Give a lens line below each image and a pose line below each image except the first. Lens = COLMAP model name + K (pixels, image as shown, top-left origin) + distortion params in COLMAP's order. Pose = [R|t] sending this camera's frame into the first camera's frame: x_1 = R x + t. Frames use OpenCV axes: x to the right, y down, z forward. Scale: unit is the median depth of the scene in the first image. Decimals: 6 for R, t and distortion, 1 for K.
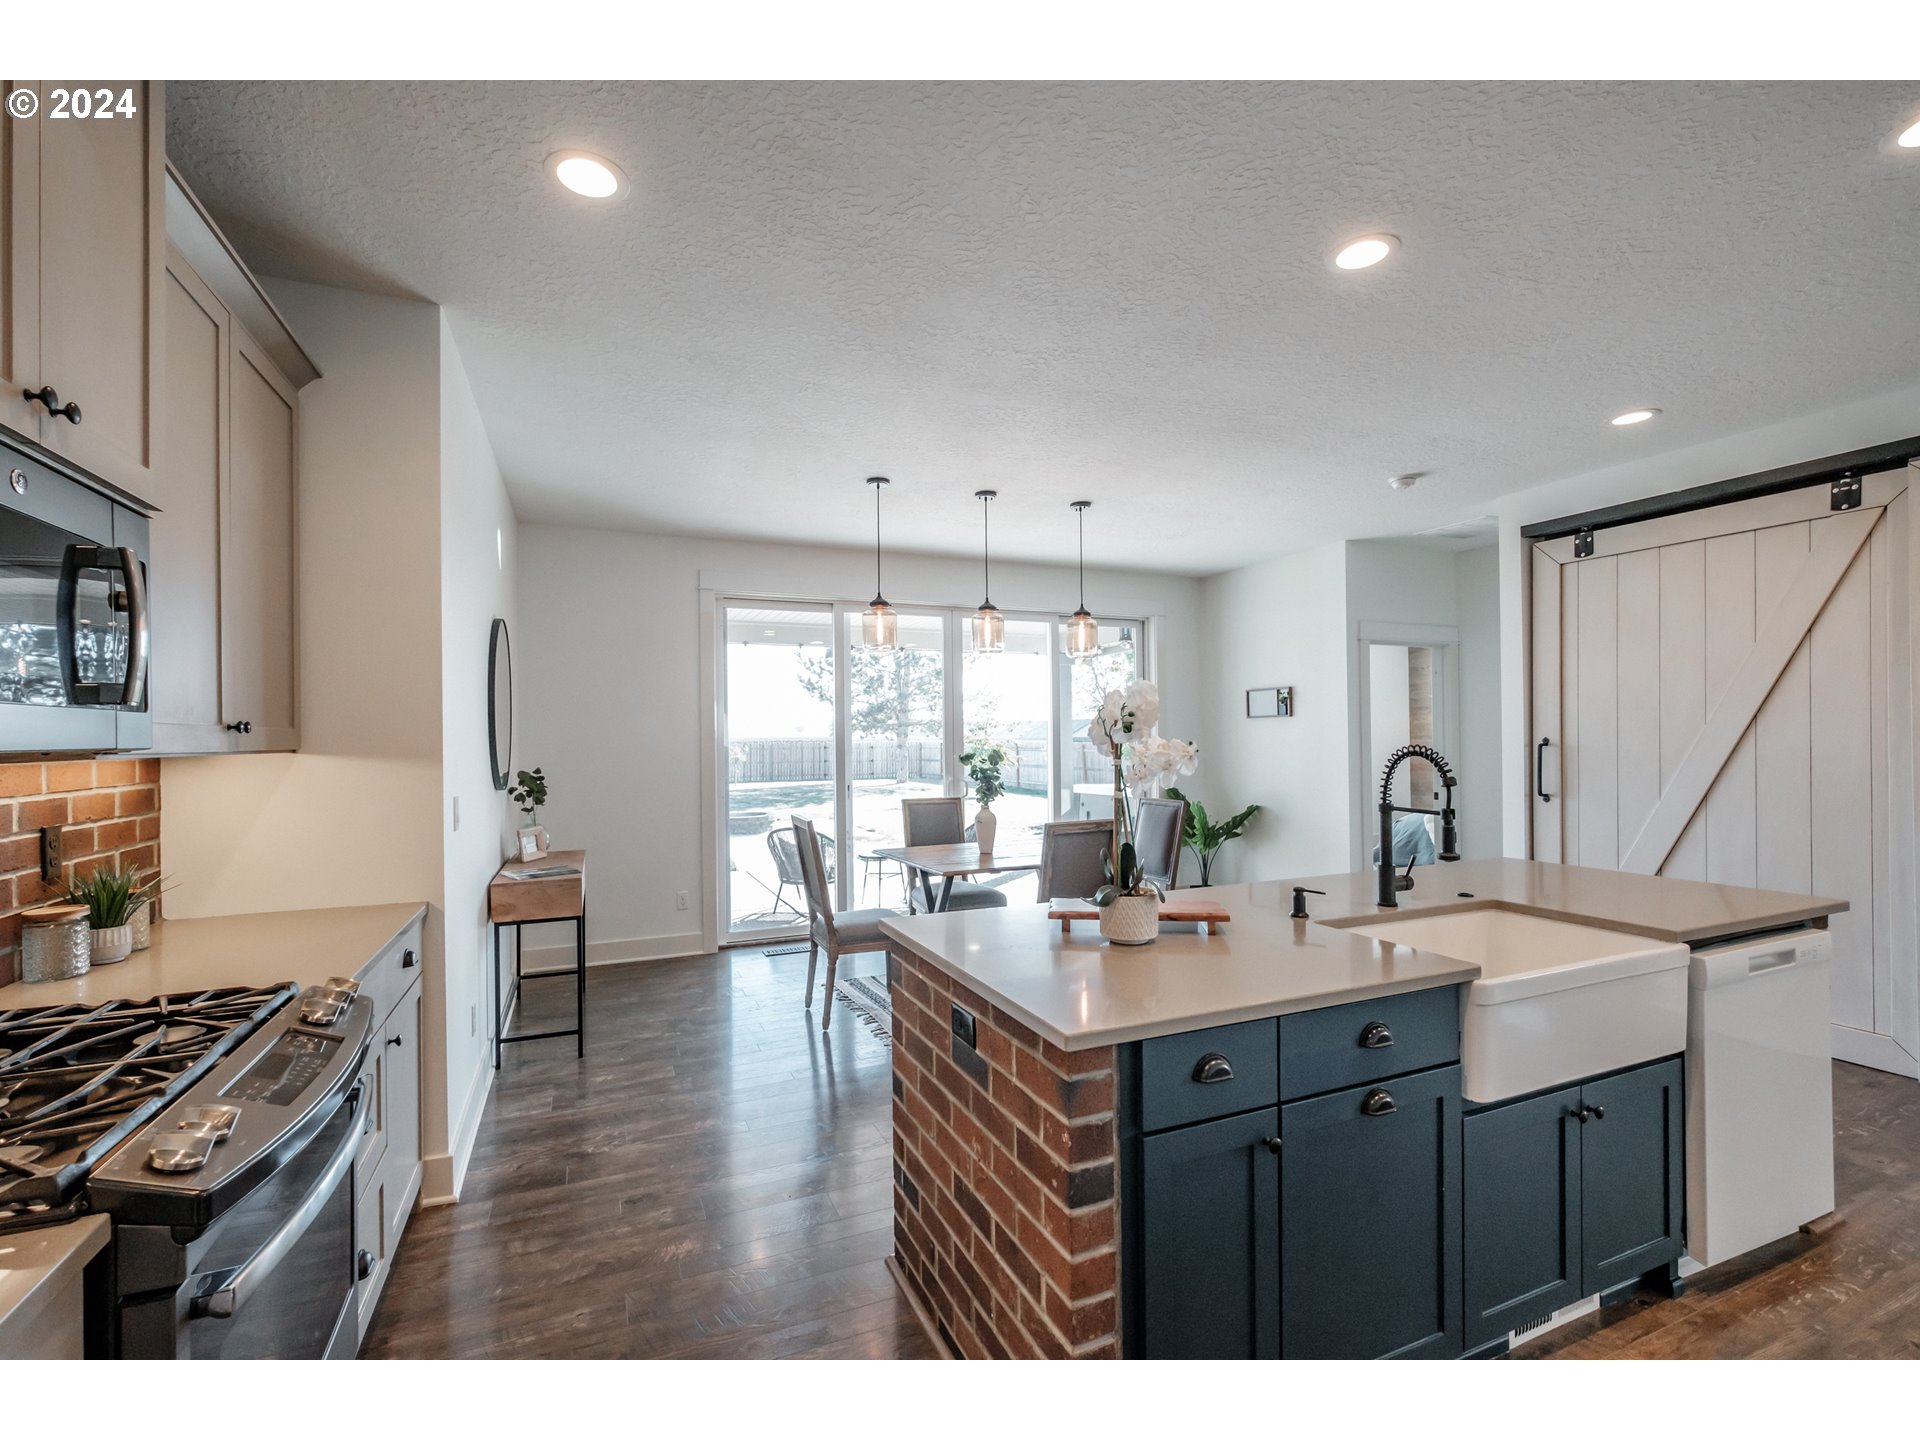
lens RADIAL K [[837.5, 0, 953.2], [0, 837.5, 736.1], [0, 0, 1]] dist [-0.001035, -0.000062]
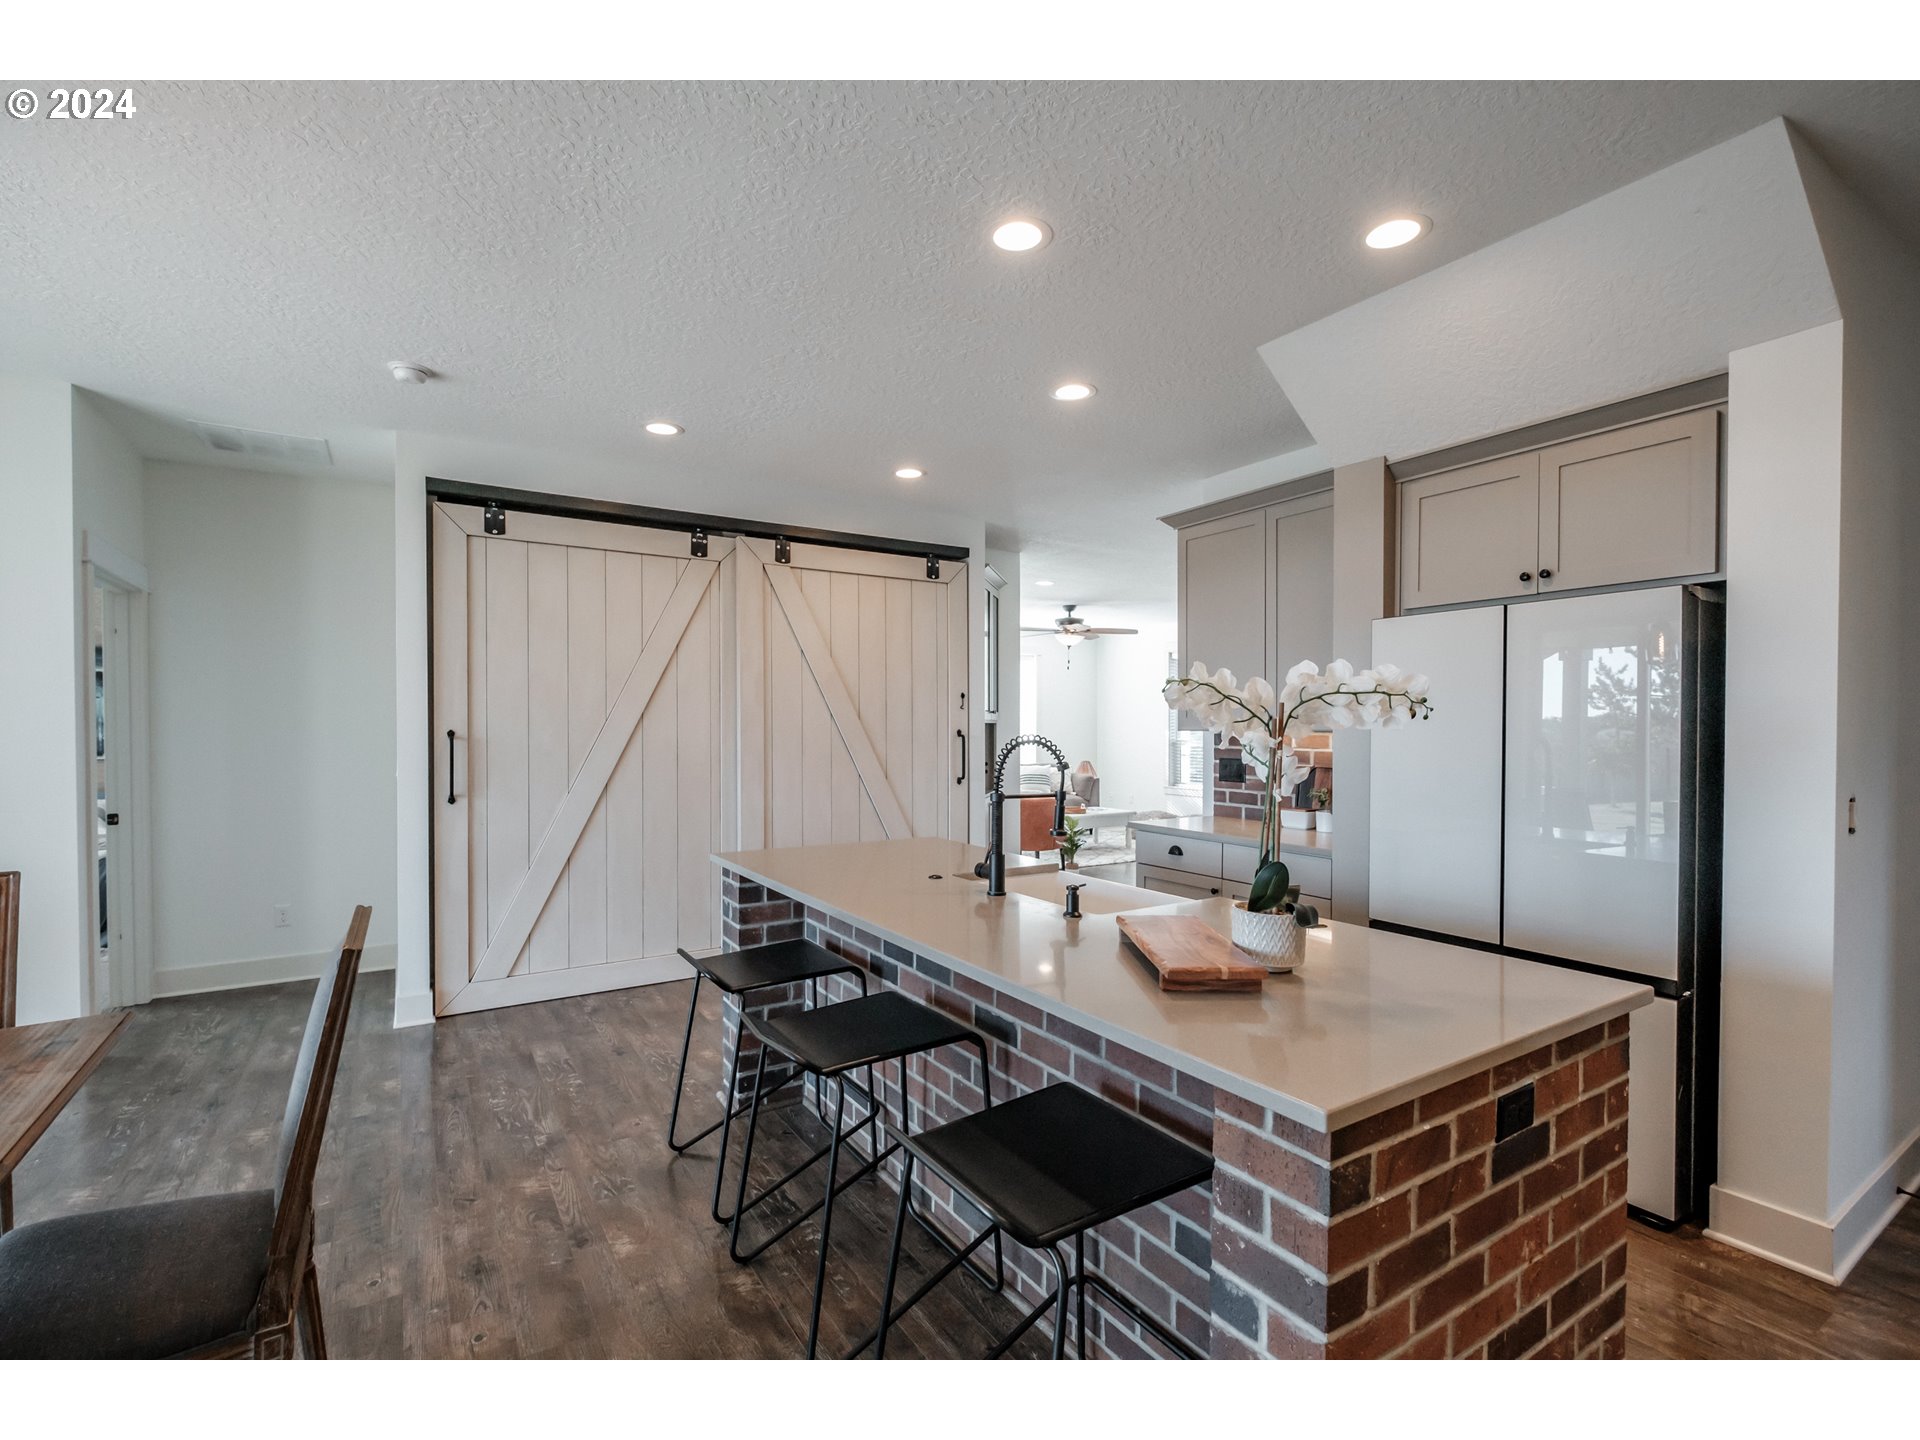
lens RADIAL K [[867.1, 0, 948.0], [0, 867.1, 738.6], [0, 0, 1]] dist [-0.004252, -0.000203]
pose [[-0.149237, -0.006451, 0.988780, -0.274150], [-0.002120, 0.999979, 0.006204, 0.004839], [-0.988799, -0.001170, -0.149247, 0.659379]]
